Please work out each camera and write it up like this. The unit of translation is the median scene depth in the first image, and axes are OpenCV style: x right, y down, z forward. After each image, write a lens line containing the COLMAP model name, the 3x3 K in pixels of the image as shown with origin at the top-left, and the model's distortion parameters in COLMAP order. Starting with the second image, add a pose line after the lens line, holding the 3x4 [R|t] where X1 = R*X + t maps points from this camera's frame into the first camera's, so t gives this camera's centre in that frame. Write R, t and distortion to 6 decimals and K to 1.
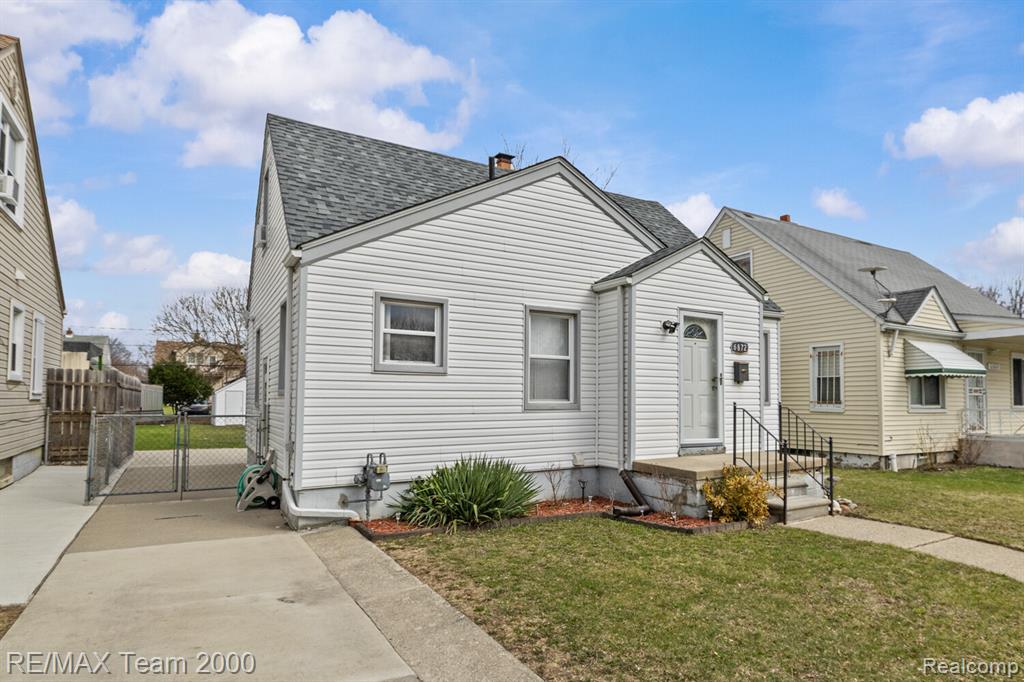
lens RADIAL K [[733.9, 0, 512.4], [0, 733.9, 353.7], [0, 0, 1]] dist [-0.001292, -0.000841]
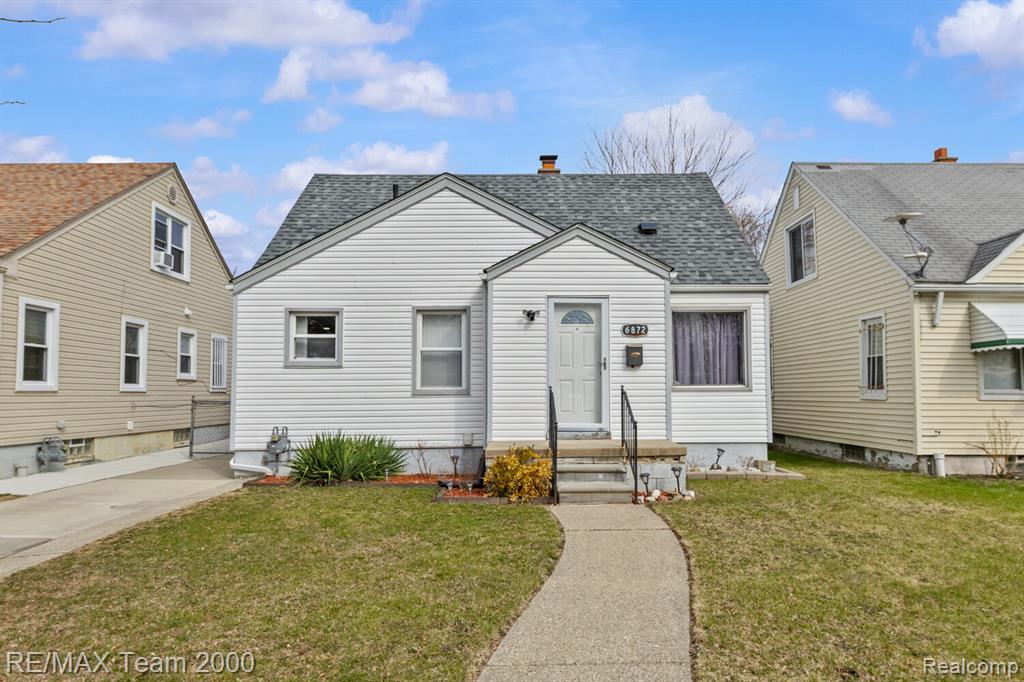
lens RADIAL K [[808.9, 0, 512.0], [0, 808.9, 341.0], [0, 0, 1]] dist [-0.002758, -0.001831]
pose [[0.784329, -0.049466, -0.618369, 0.888384], [0.042525, 0.998758, -0.025958, 0.028083], [0.618885, -0.005936, 0.785459, 0.074660]]
